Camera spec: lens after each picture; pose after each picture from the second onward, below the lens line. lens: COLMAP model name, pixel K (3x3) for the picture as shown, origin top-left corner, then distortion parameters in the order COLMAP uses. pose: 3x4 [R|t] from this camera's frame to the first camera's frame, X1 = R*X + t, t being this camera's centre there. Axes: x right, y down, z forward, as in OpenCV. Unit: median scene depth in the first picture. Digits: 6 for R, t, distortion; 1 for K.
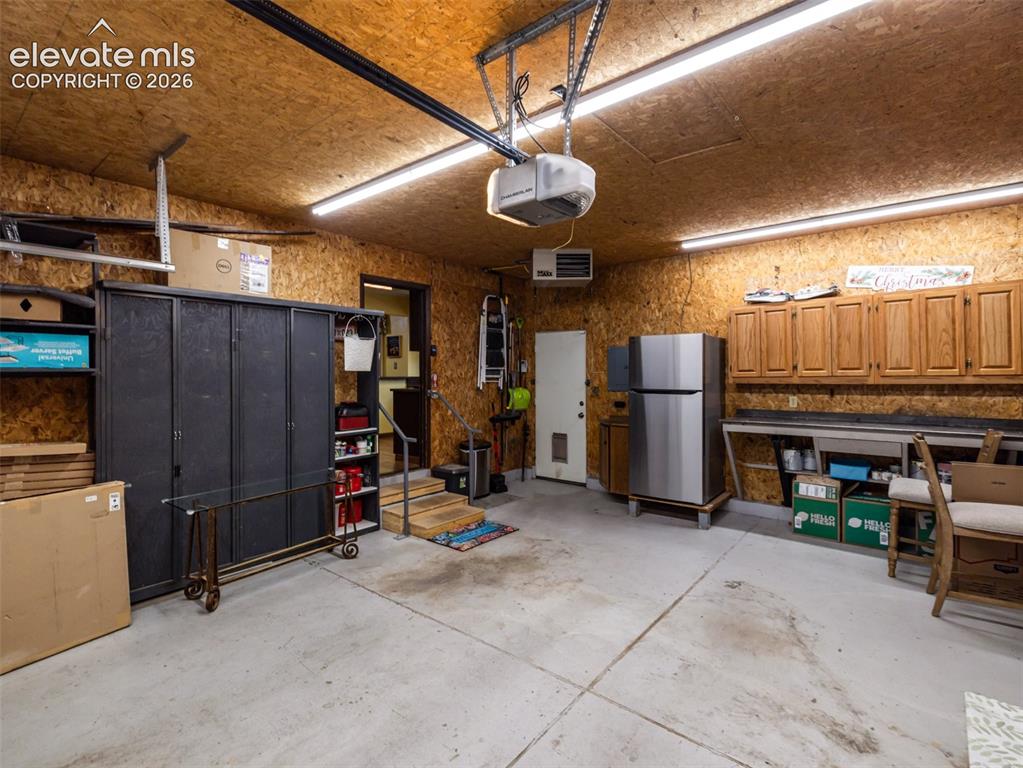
lens RADIAL K [[493.9, 0, 501.8], [0, 493.9, 380.1], [0, 0, 1]] dist [0.000502, 0.001048]
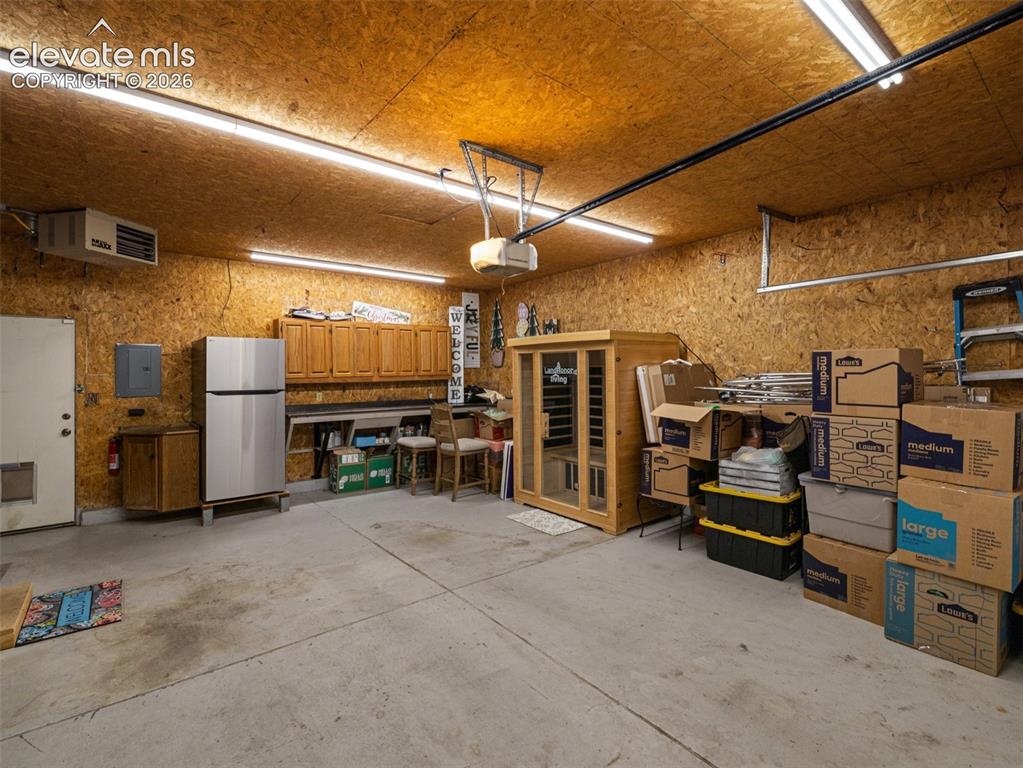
lens RADIAL K [[493.9, 0, 501.6], [0, 493.9, 377.9], [0, 0, 1]] dist [0.000502, 0.001048]
pose [[0.205341, -0.004536, 0.978680, -0.648151], [0.022329, 0.999751, -0.000051, 0.005371], [-0.978436, 0.021864, 0.205391, 0.292299]]
